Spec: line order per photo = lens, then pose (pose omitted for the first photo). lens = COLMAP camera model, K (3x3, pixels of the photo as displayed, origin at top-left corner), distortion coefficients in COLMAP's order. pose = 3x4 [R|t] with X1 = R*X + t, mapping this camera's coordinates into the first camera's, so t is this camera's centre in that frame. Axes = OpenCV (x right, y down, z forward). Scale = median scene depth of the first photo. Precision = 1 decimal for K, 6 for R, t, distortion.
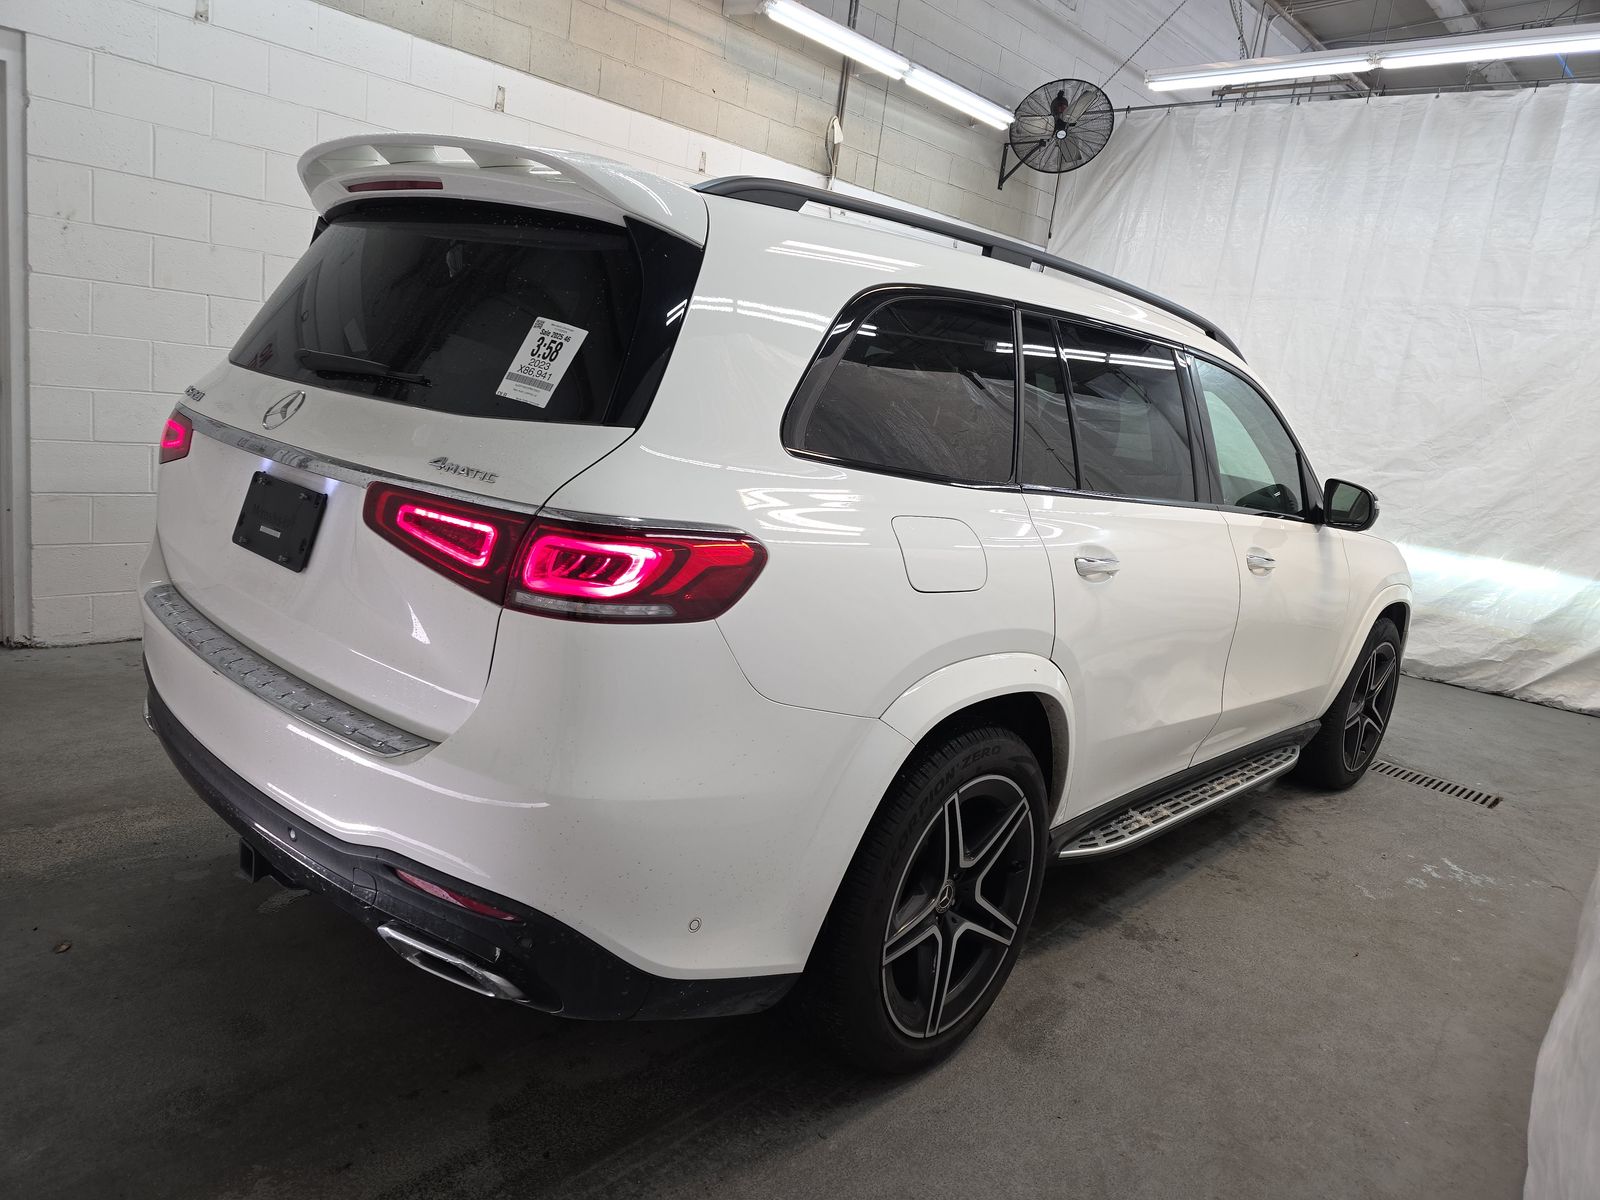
lens RADIAL K [[1059.0, 0, 785.1], [0, 1059.0, 603.5], [0, 0, 1]] dist [0.036827, -0.035754]
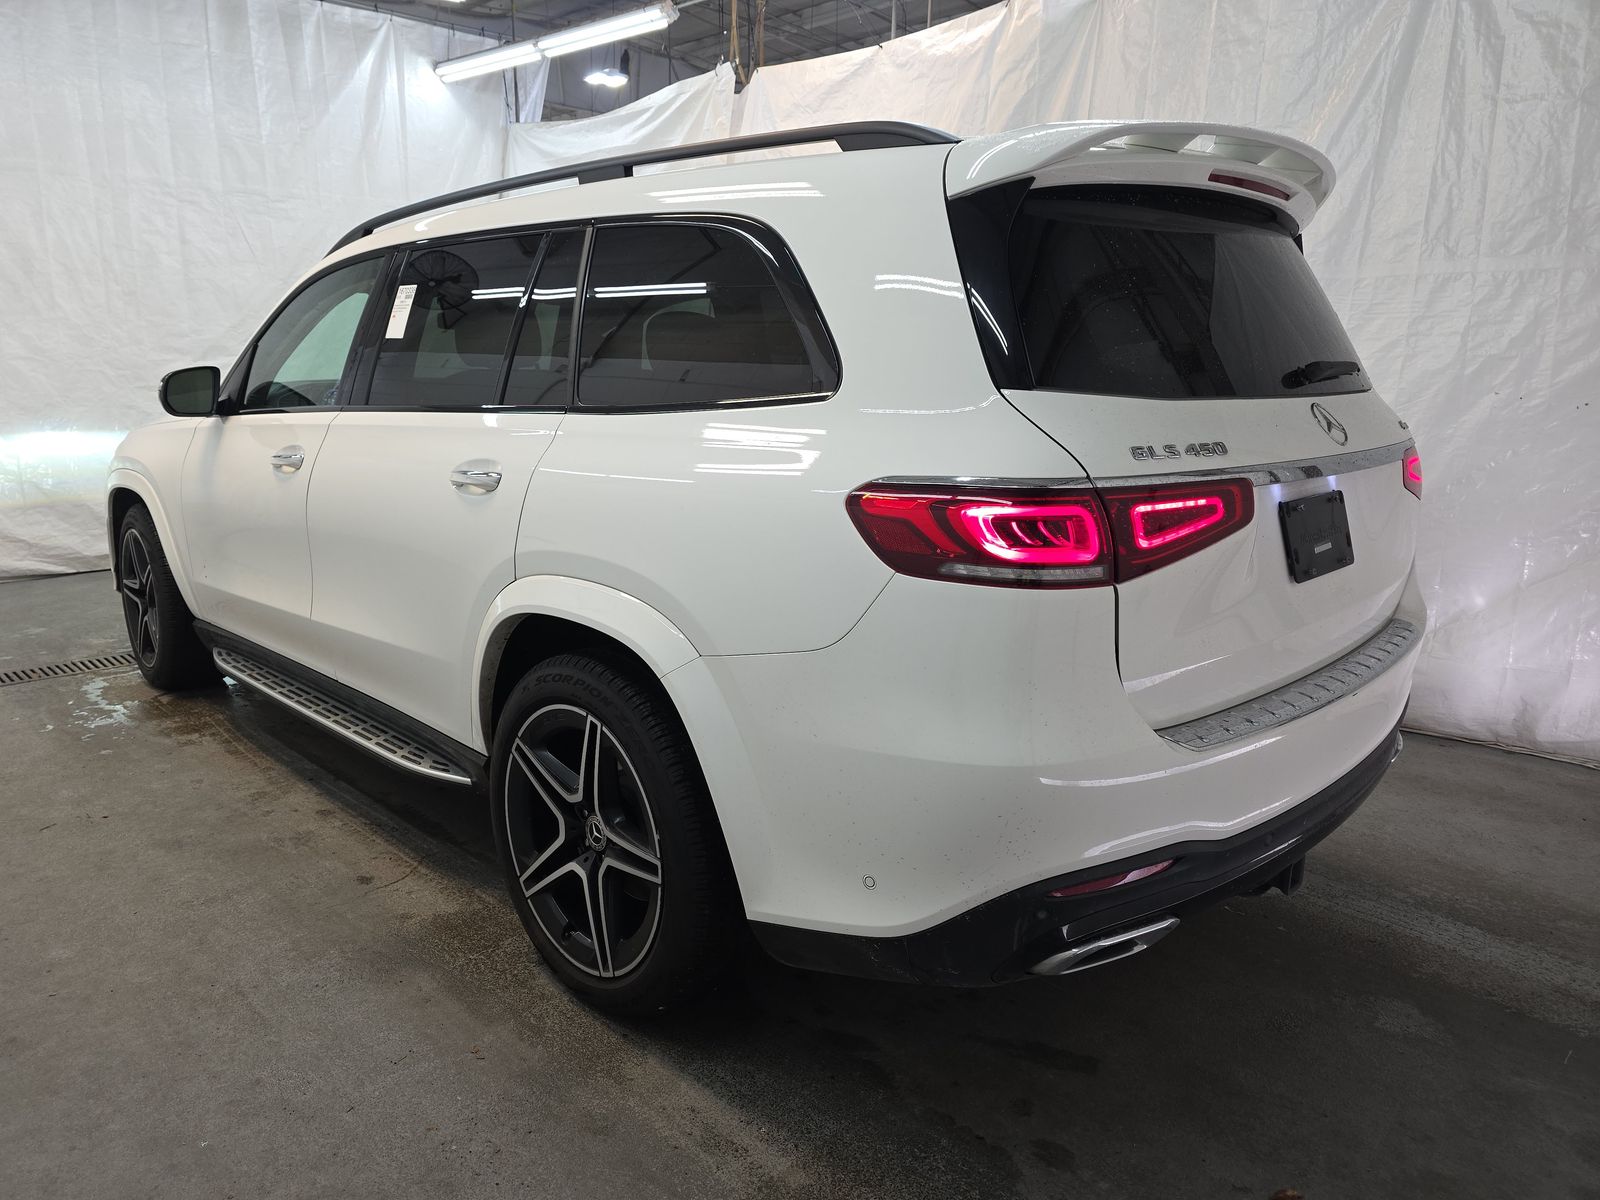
lens RADIAL K [[1059.0, 0, 764.7], [0, 1059.0, 613.2], [0, 0, 1]] dist [0.036827, -0.035754]
pose [[0.056017, -0.349580, 0.935231, -0.512181], [0.204592, 0.920844, 0.331948, -0.156825], [-0.977243, 0.172746, 0.123104, 0.487635]]
